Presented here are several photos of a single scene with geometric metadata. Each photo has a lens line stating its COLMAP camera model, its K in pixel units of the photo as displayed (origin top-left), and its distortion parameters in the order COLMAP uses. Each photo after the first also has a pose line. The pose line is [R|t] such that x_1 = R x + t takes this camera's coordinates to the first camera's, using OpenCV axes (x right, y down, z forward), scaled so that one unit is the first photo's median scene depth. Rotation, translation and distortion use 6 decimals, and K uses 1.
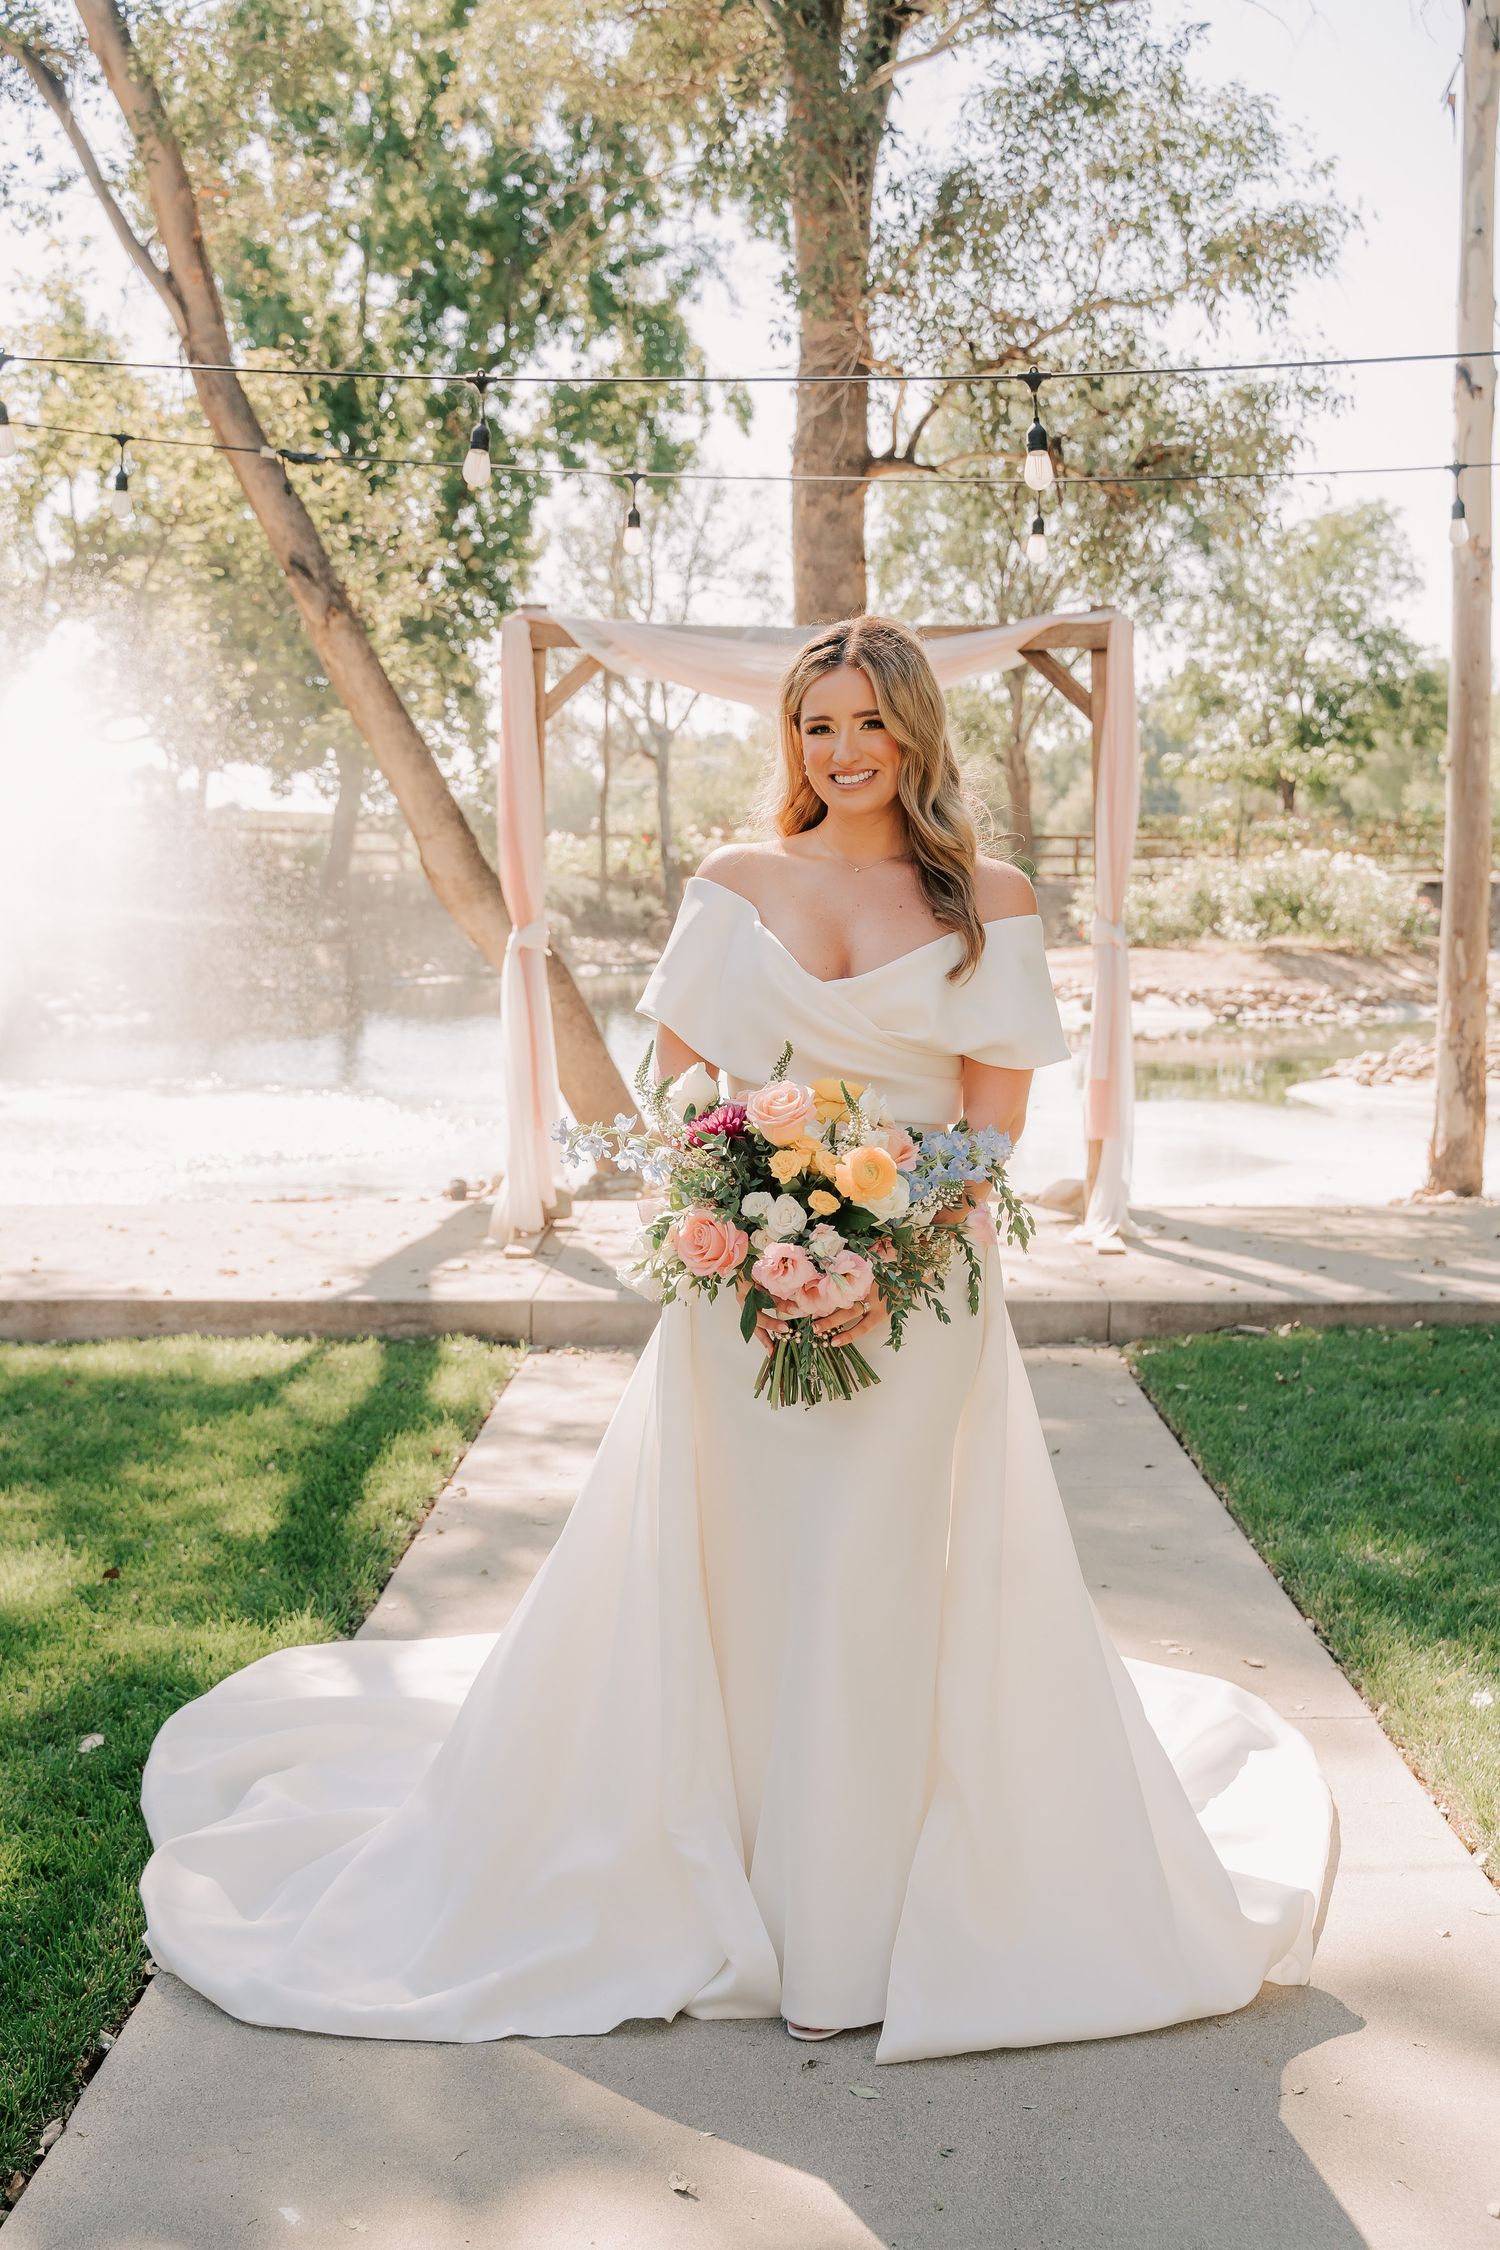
lens RADIAL K [[2542.0, 0, 748.2], [0, 2542.0, 1121.8], [0, 0, 1]] dist [-0.034228, 0.000000]
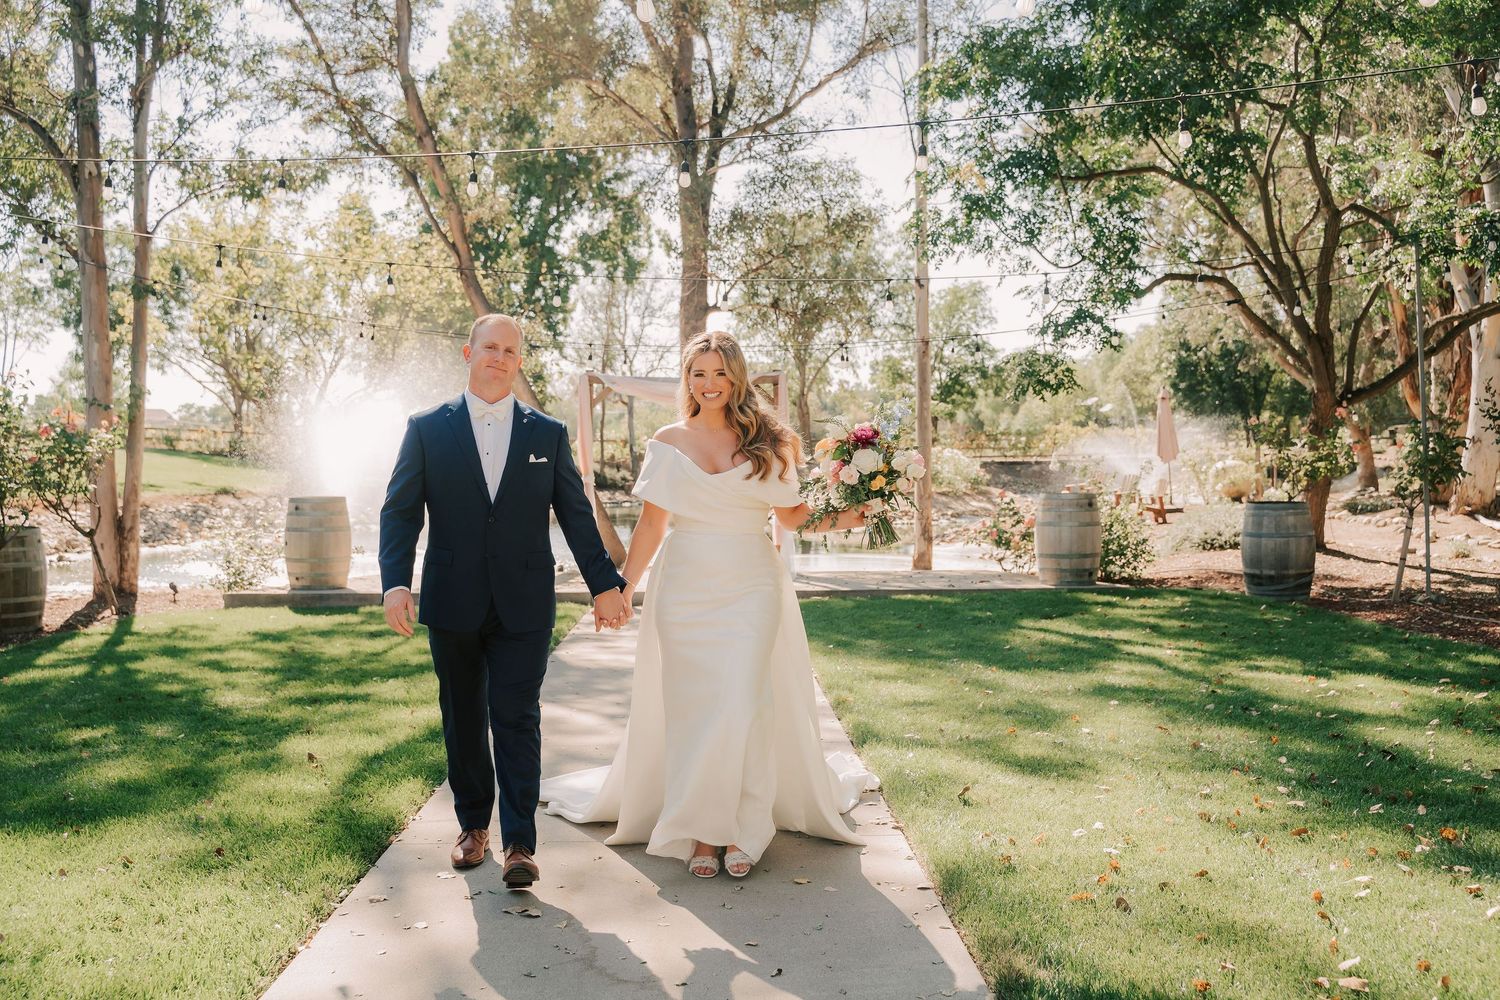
lens RADIAL K [[1430.0, 0, 752.5], [0, 1430.0, 497.1], [0, 0, 1]] dist [-0.138425, 0.000000]
pose [[0.998628, -0.004935, 0.052138, 0.005300], [0.008647, 0.997423, -0.071228, 0.019597], [-0.051652, 0.071582, 0.996096, -0.190146]]
